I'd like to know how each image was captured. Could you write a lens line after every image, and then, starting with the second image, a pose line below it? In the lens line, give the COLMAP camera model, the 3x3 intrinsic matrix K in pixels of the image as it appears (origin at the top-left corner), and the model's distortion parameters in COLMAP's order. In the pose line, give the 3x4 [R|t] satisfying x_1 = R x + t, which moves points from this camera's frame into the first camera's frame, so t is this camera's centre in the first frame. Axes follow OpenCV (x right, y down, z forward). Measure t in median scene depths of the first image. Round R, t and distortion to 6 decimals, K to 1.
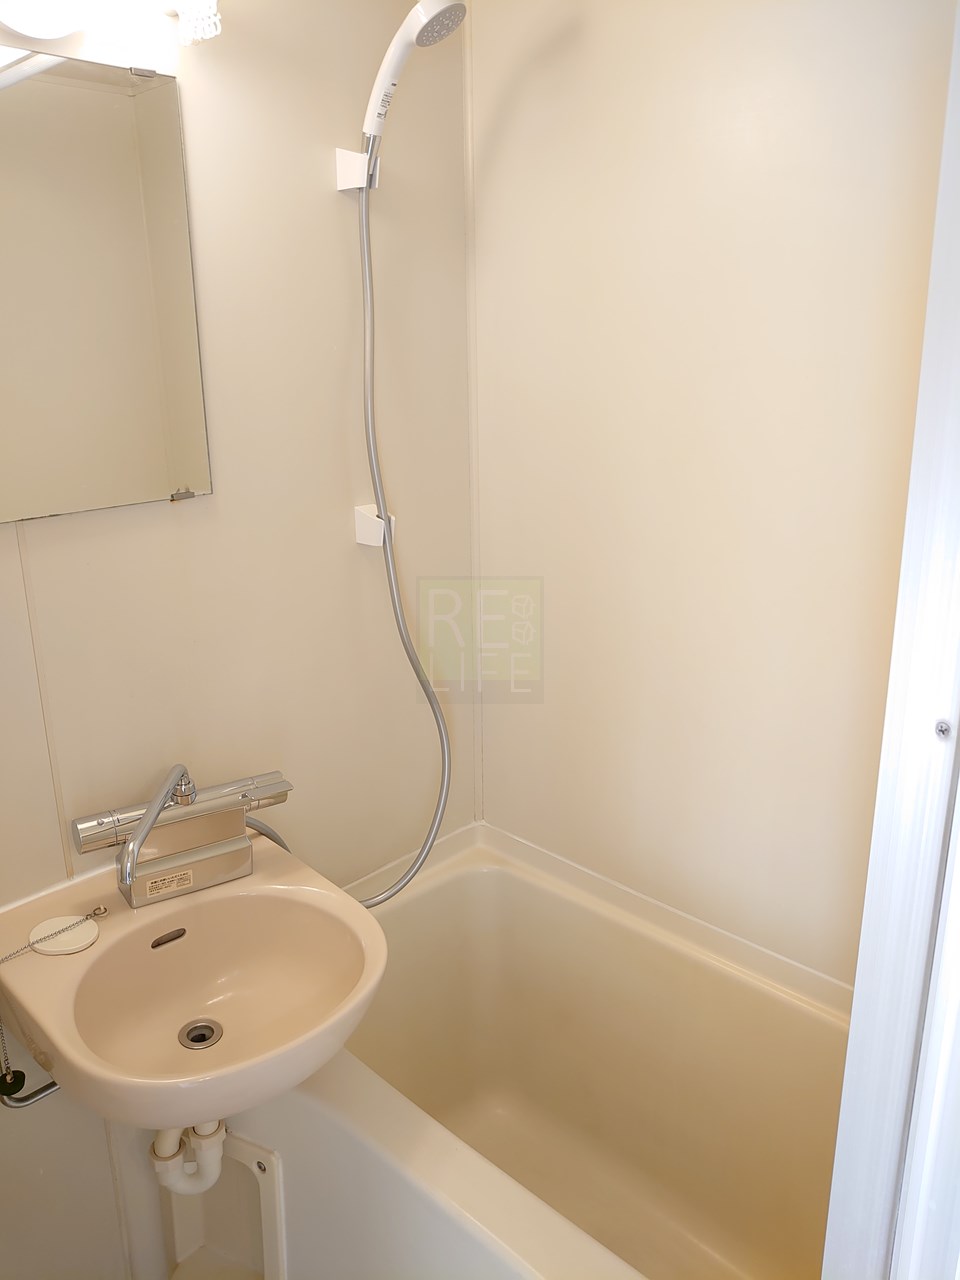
lens RADIAL K [[1031.2, 0, 476.4], [0, 1031.2, 632.7], [0, 0, 1]] dist [-0.026182, 0.043303]
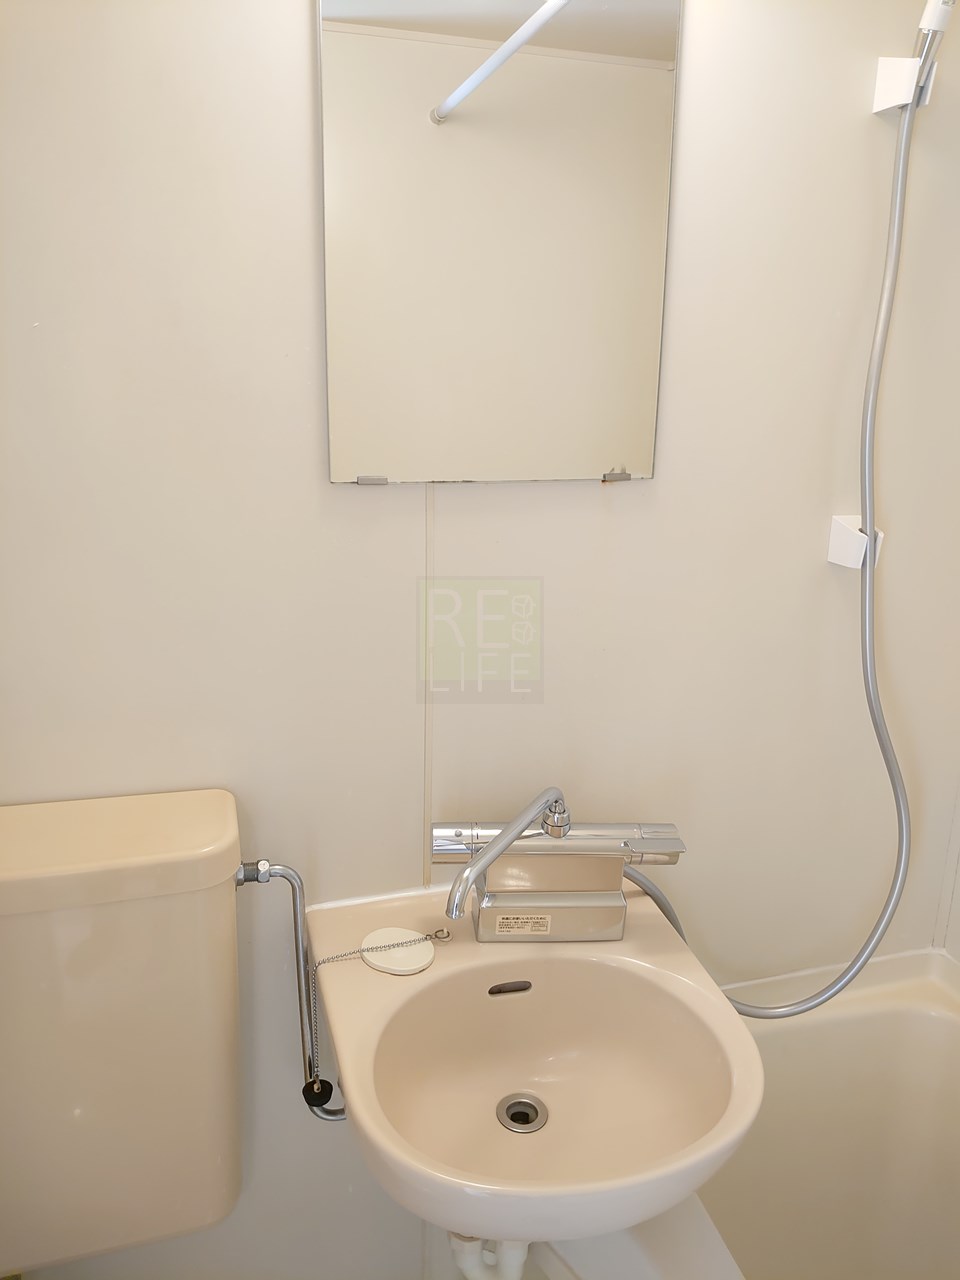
lens RADIAL K [[1031.2, 0, 476.4], [0, 1031.2, 632.7], [0, 0, 1]] dist [-0.026182, 0.043303]
pose [[0.877046, 0.152219, -0.455652, 0.018495], [-0.168205, 0.985736, 0.005540, 0.007641], [0.449996, 0.071784, 0.890141, 0.202991]]
